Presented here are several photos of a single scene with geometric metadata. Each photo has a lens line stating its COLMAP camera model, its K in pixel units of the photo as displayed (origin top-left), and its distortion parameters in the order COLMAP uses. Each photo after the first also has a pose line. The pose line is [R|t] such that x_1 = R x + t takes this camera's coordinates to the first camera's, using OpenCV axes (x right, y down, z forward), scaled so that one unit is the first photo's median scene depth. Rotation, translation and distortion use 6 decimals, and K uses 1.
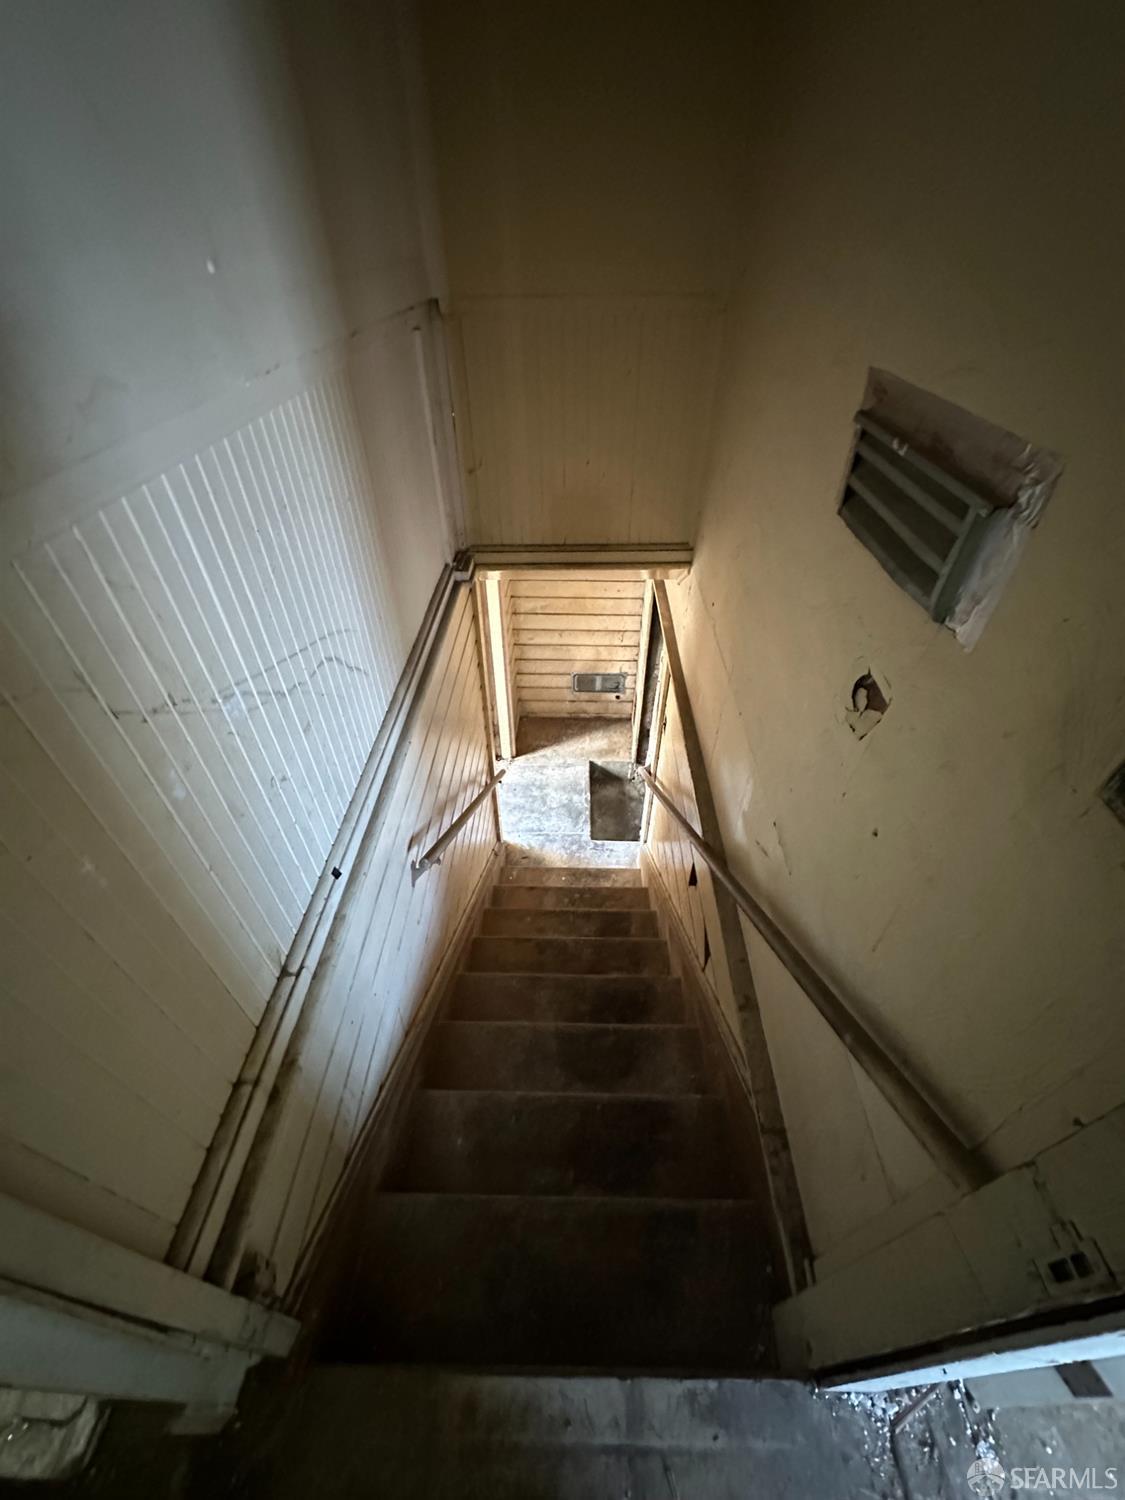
lens RADIAL K [[594.0, 0, 564.4], [0, 594.0, 745.4], [0, 0, 1]] dist [-0.005843, 0.000029]
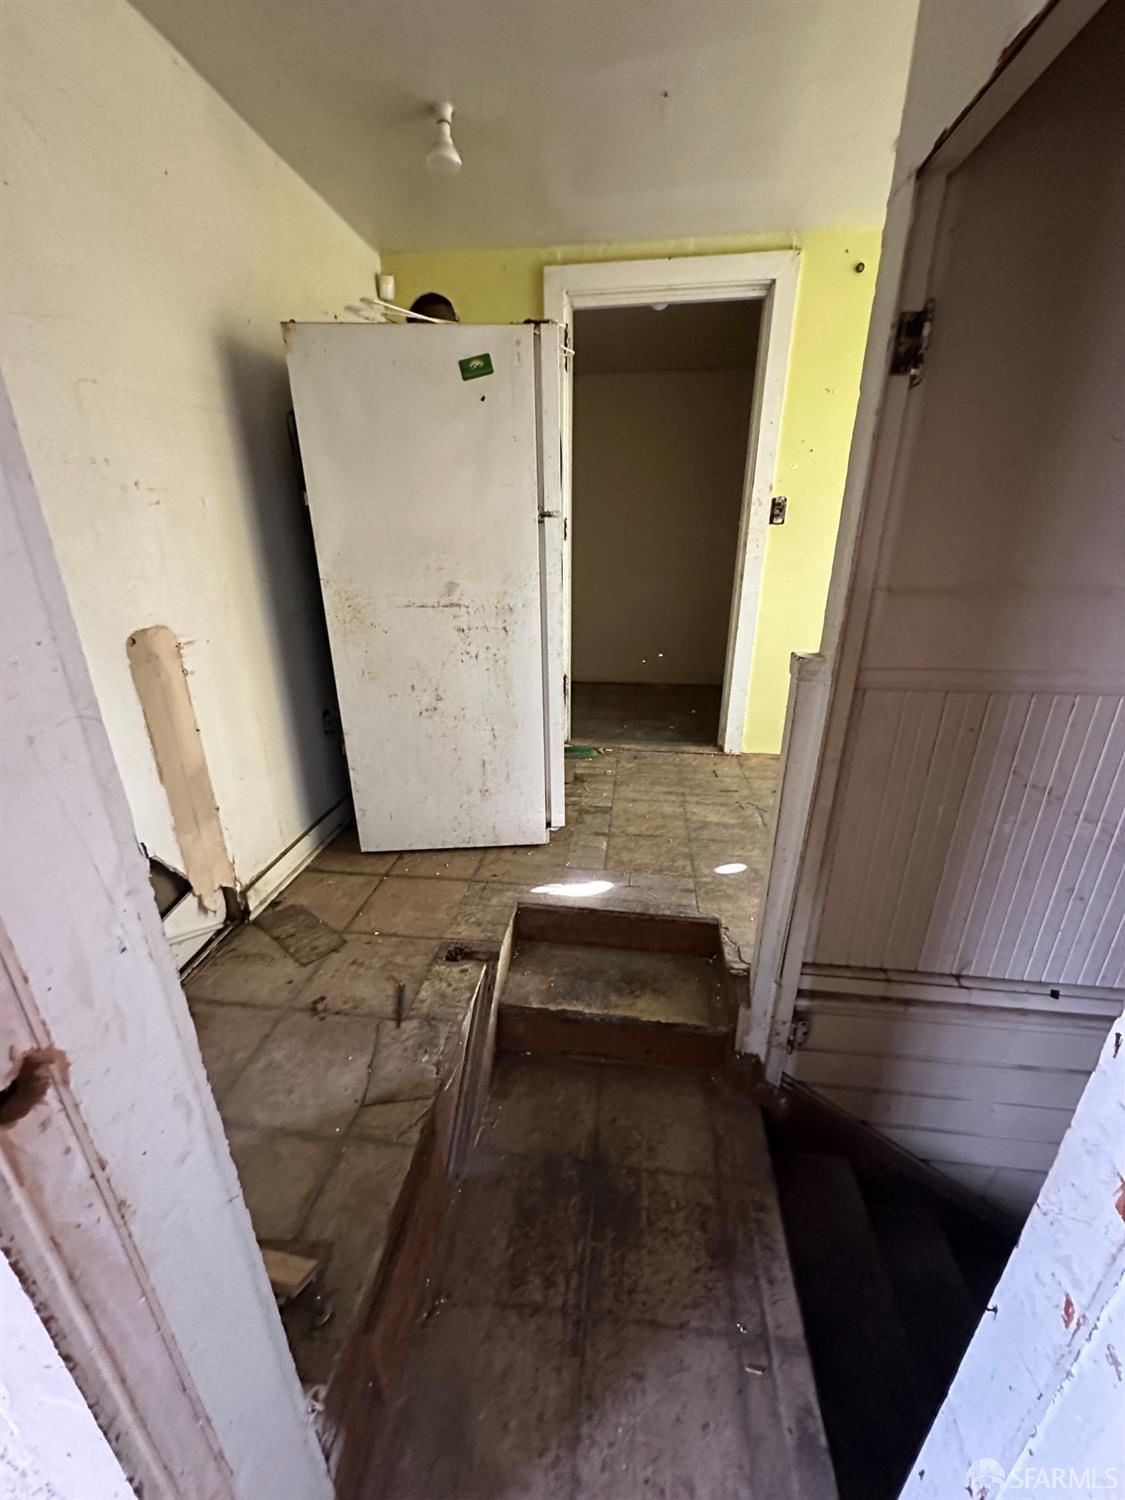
lens RADIAL K [[594.0, 0, 562.4], [0, 594.0, 751.0], [0, 0, 1]] dist [-0.005843, 0.000029]
pose [[-0.107608, 0.357709, -0.927612, 0.900863], [-0.644404, 0.685405, 0.339063, 0.150236], [0.757076, 0.634243, 0.156754, -0.372314]]
